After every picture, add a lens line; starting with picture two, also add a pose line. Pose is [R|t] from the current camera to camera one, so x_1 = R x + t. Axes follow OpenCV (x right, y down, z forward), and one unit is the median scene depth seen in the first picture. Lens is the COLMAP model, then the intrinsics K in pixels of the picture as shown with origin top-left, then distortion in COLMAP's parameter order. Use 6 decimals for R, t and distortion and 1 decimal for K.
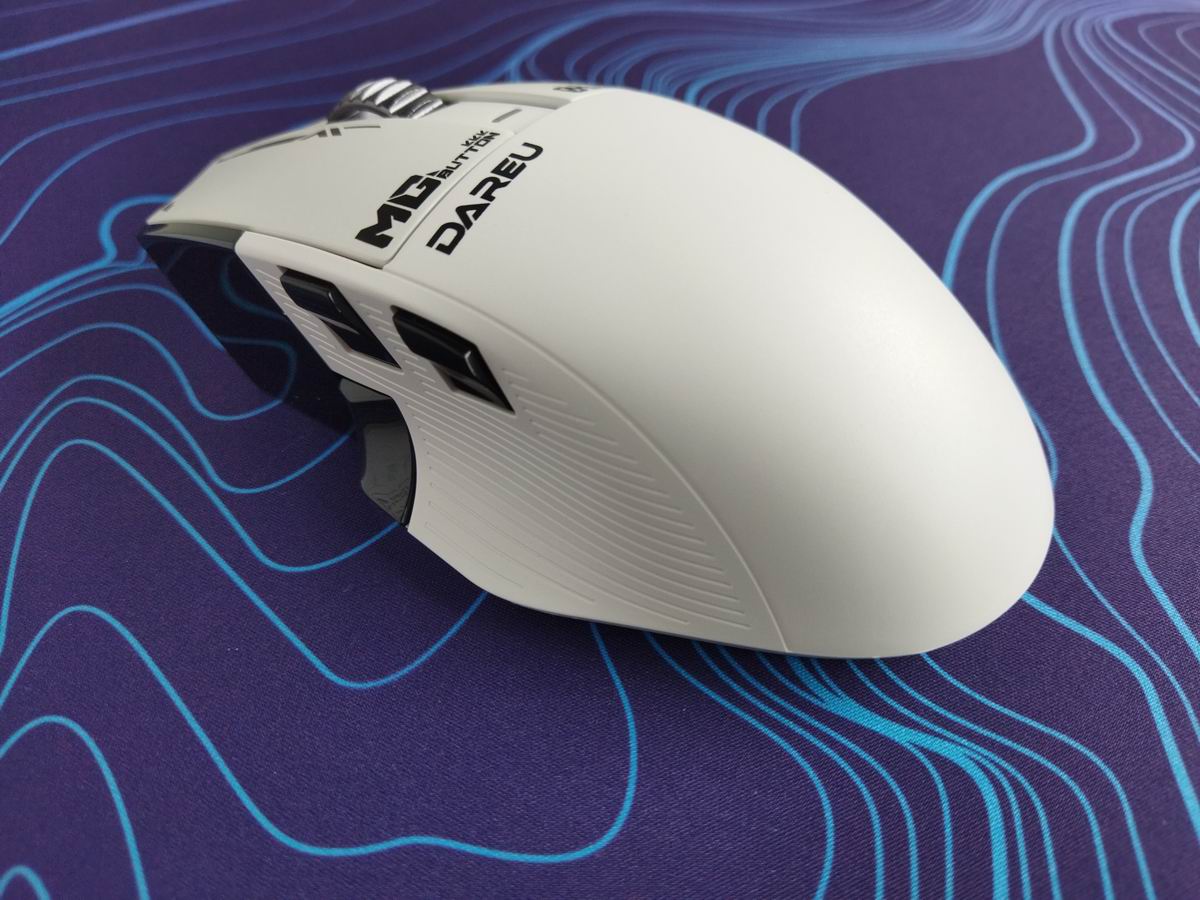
lens RADIAL K [[938.0, 0, 600.0], [0, 938.0, 450.0], [0, 0, 1]] dist [0.009216, 0.002045]
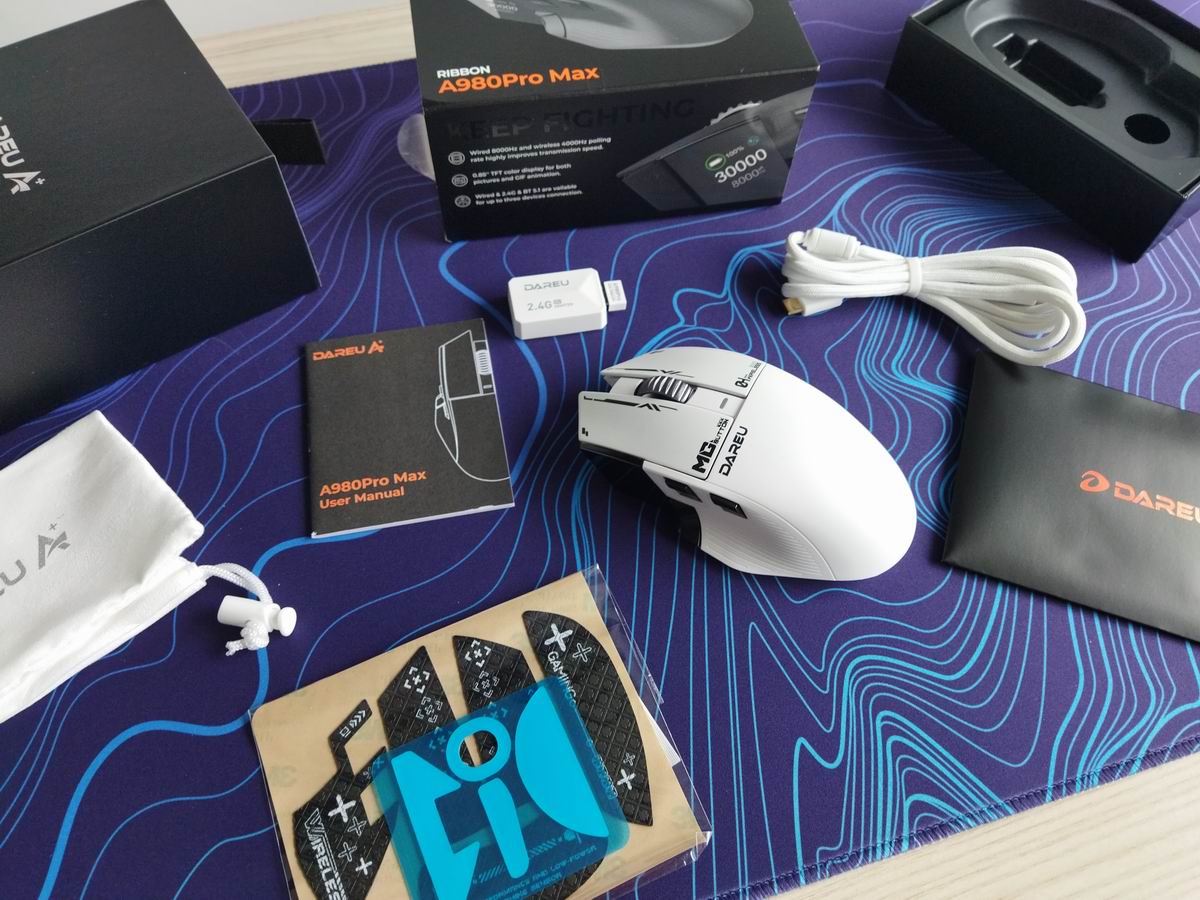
lens RADIAL K [[938.0, 0, 600.0], [0, 938.0, 450.0], [0, 0, 1]] dist [0.009216, 0.002045]
pose [[0.992428, -0.104508, 0.064530, -0.751439], [0.088056, 0.971657, 0.219384, -0.986267], [-0.085628, -0.212041, 0.973502, -1.951203]]
